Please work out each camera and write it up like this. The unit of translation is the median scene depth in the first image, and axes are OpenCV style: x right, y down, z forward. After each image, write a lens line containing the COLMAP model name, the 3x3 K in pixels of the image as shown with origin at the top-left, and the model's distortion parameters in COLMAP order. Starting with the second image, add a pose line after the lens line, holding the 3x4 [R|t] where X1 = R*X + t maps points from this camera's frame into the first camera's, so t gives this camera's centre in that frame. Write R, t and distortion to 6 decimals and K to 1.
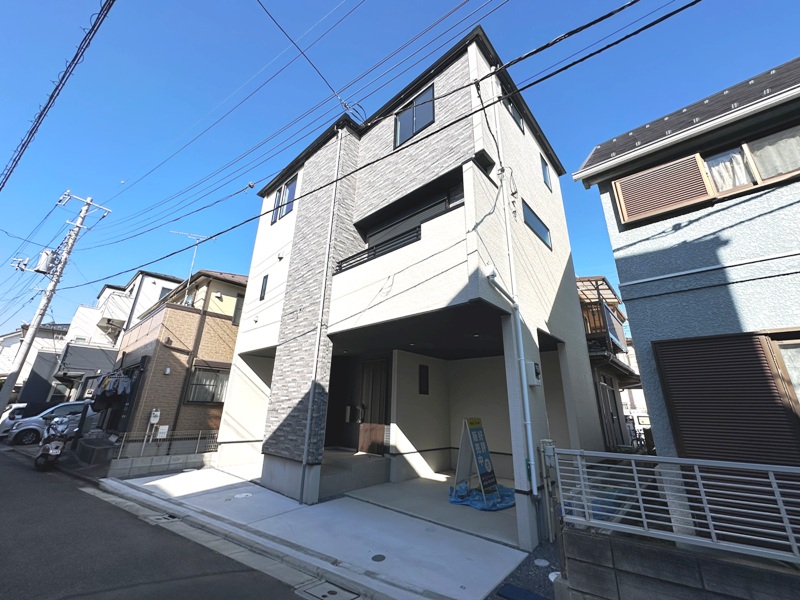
lens RADIAL K [[319.3, 0, 399.9], [0, 319.3, 298.7], [0, 0, 1]] dist [-0.002708, 0.000562]
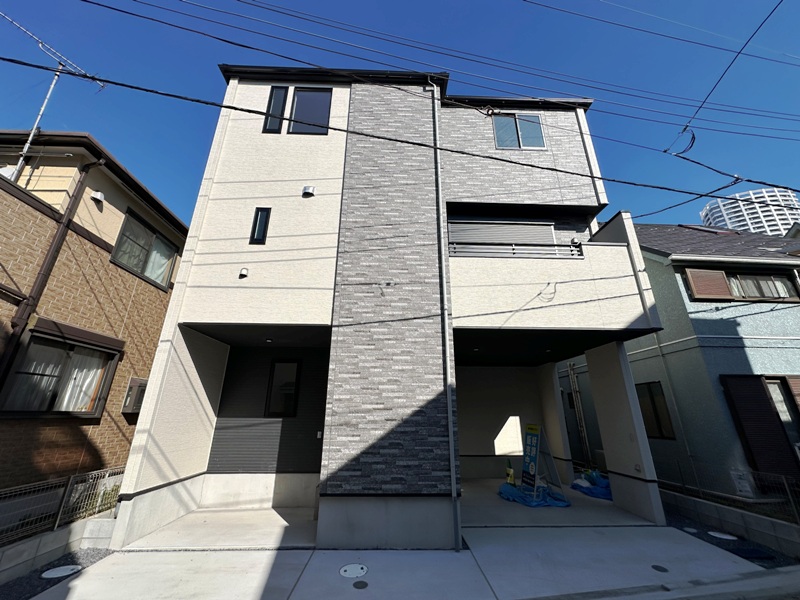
lens RADIAL K [[319.3, 0, 401.0], [0, 319.3, 298.2], [0, 0, 1]] dist [-0.002708, 0.000562]
pose [[0.714473, 0.221637, 0.663631, -1.048337], [-0.216105, 0.972029, -0.091973, 0.172524], [-0.665453, -0.077702, 0.742385, 0.597188]]
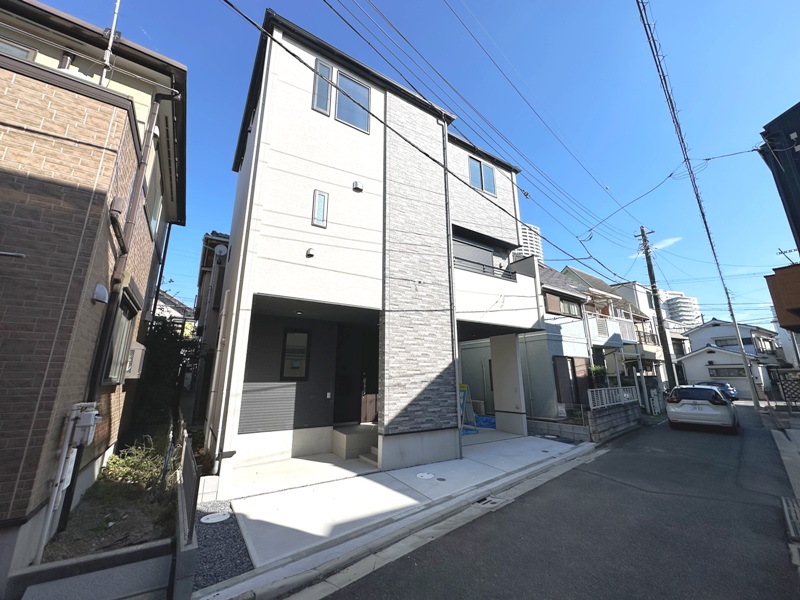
lens RADIAL K [[319.3, 0, 401.0], [0, 319.3, 298.2], [0, 0, 1]] dist [-0.002708, 0.000562]
pose [[0.249960, 0.211774, 0.944813, -1.672817], [-0.305473, 0.943202, -0.130597, 0.303787], [-0.918807, -0.255971, 0.300454, 1.025132]]
